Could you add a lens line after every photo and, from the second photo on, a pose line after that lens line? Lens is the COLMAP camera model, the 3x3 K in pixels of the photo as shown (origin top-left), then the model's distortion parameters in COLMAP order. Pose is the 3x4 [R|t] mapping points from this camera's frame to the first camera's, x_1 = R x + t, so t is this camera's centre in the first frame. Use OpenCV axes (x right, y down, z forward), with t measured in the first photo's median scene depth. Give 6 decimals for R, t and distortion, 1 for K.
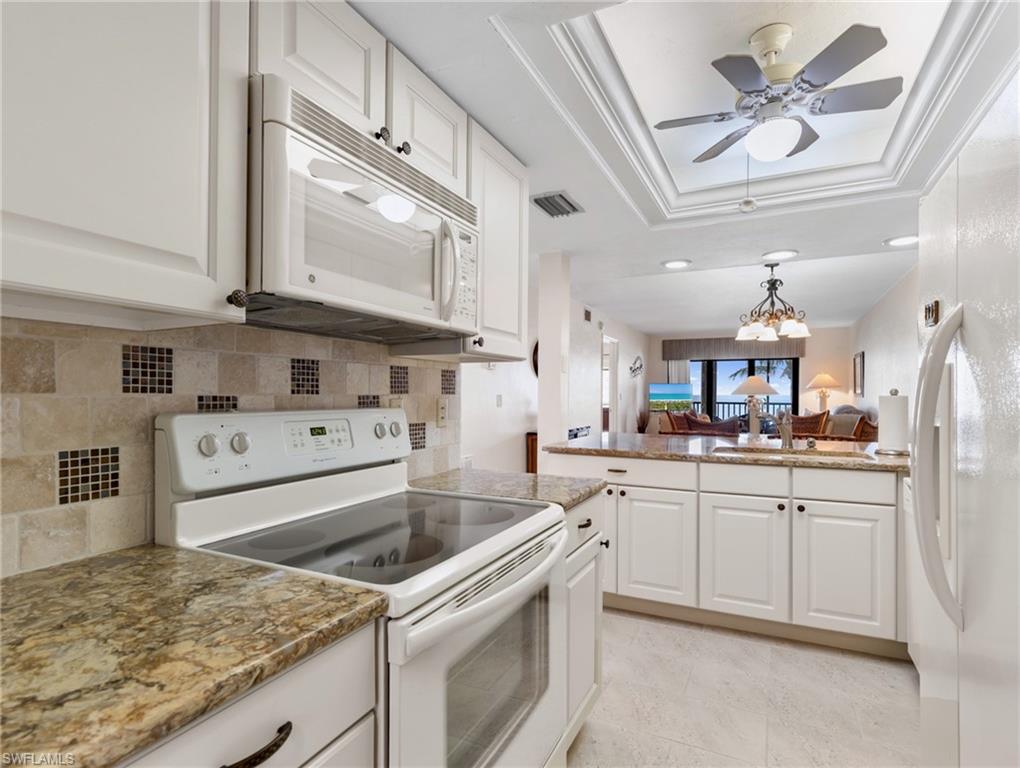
lens RADIAL K [[516.3, 0, 515.0], [0, 516.3, 387.8], [0, 0, 1]] dist [0.000964, -0.000123]
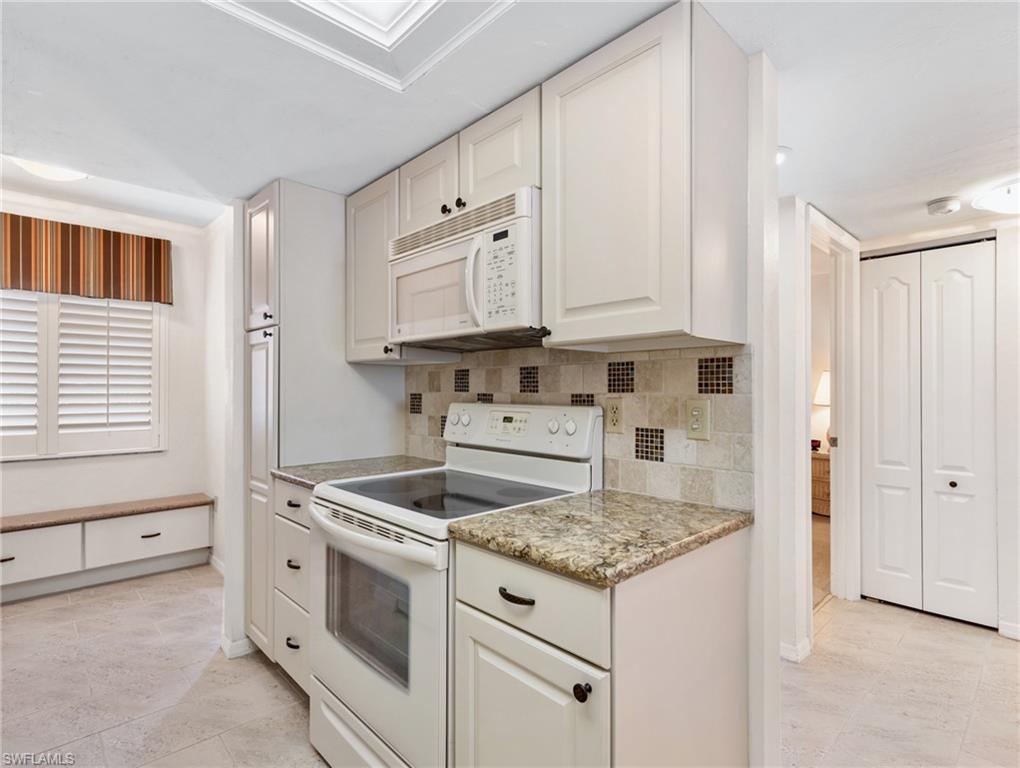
lens RADIAL K [[516.3, 0, 515.0], [0, 516.3, 387.8], [0, 0, 1]] dist [0.000964, -0.000123]
pose [[-0.337669, -0.010818, -0.941203, 0.770257], [0.007579, 0.999870, -0.014211, 0.016390], [0.941234, -0.011932, -0.337543, 1.261114]]
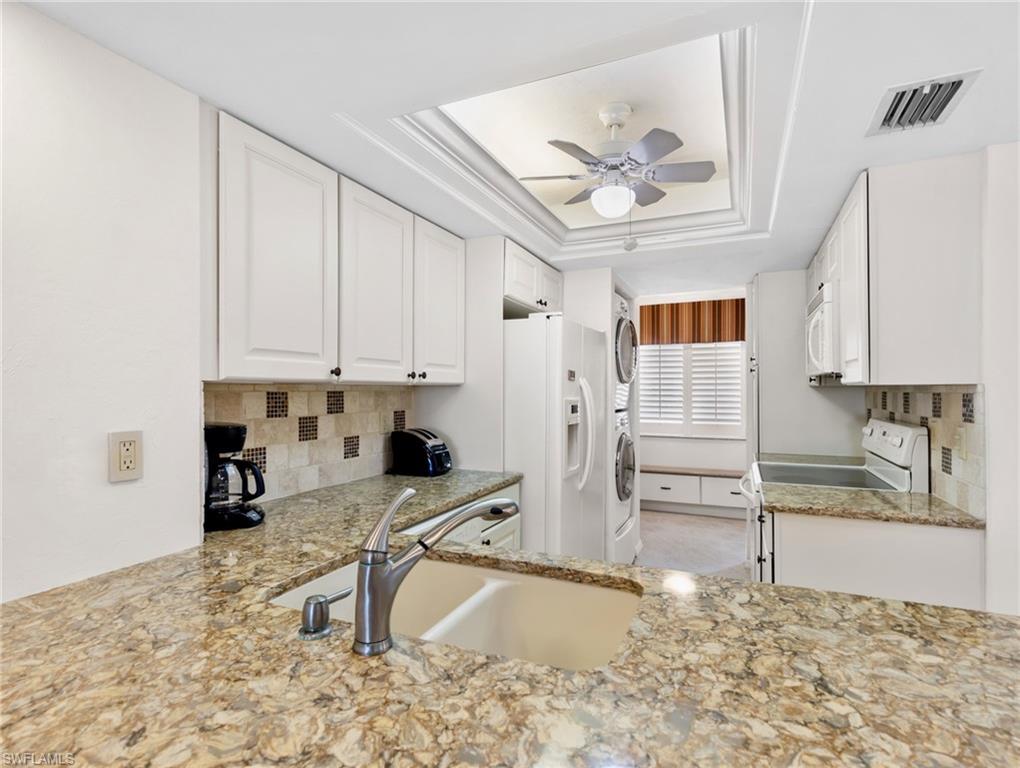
lens RADIAL K [[516.3, 0, 515.0], [0, 516.3, 387.8], [0, 0, 1]] dist [0.000964, -0.000123]
pose [[-0.998995, -0.003549, -0.044679, 0.827283], [-0.002944, 0.999903, -0.013612, -0.038448], [0.044723, -0.013466, -0.998909, 2.335095]]
